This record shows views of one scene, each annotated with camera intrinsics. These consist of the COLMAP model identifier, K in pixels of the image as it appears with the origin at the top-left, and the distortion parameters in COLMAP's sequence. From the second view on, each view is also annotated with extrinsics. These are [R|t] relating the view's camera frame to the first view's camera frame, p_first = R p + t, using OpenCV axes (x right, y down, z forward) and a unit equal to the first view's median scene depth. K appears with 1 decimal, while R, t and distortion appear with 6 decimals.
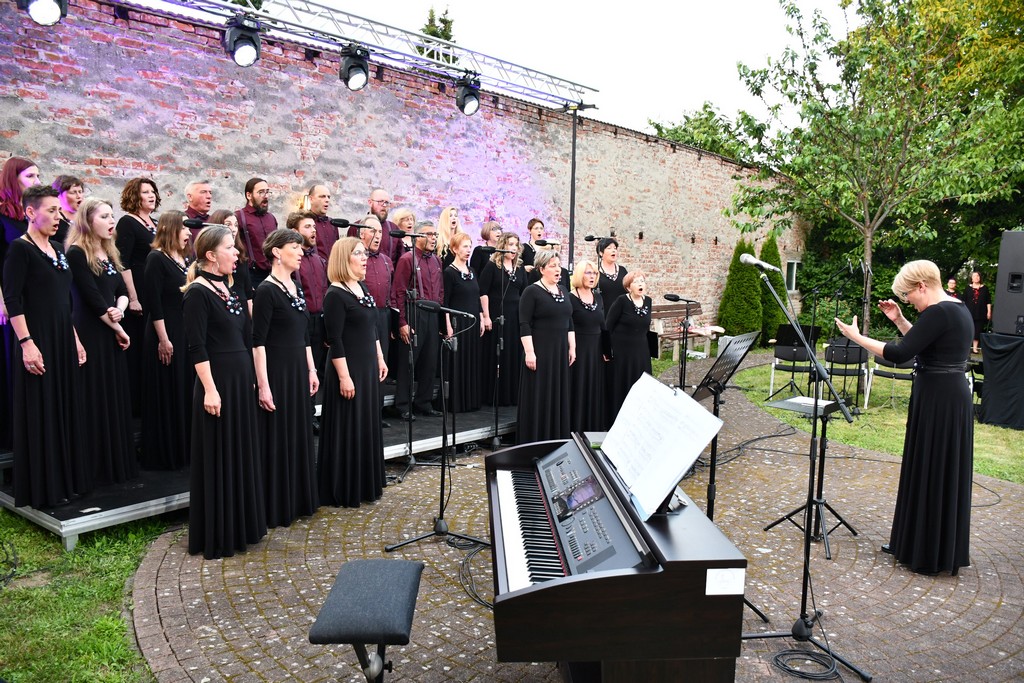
lens RADIAL K [[840.8, 0, 509.5], [0, 840.8, 349.5], [0, 0, 1]] dist [-0.093532, 0.043301]
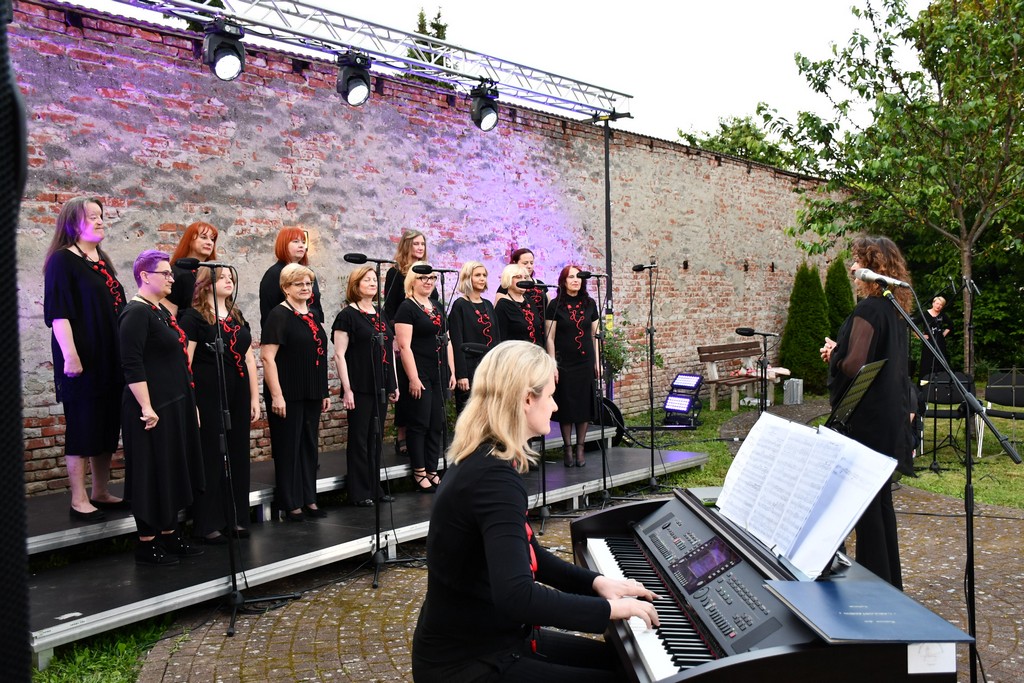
lens RADIAL K [[987.7, 0, 509.4], [0, 987.7, 351.7], [0, 0, 1]] dist [0.012968, 0.000000]
pose [[0.999090, -0.042335, -0.005151, -0.030073], [0.041957, 0.997366, -0.059164, 0.005496], [0.007642, 0.058894, 0.998235, 0.004367]]
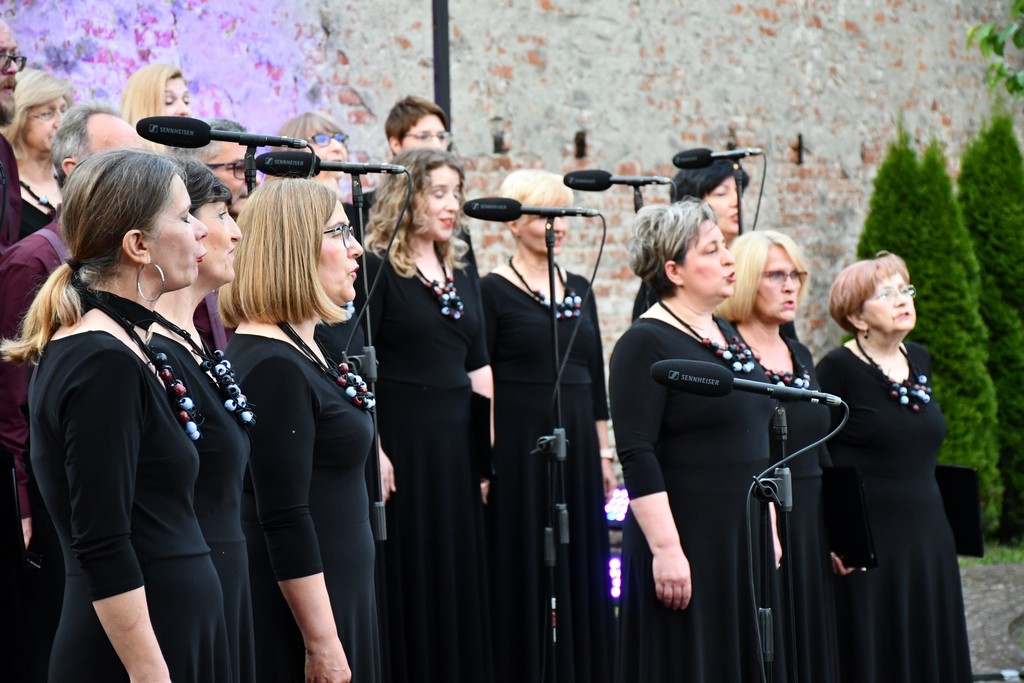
lens RADIAL K [[3669.3, 0, 505.7], [0, 3669.3, 350.0], [0, 0, 1]] dist [1.573460, 0.000000]
pose [[0.960534, -0.056205, 0.272425, -0.284749], [0.078446, 0.994356, -0.071438, 0.017510], [-0.266872, 0.089989, 0.959521, -0.179473]]
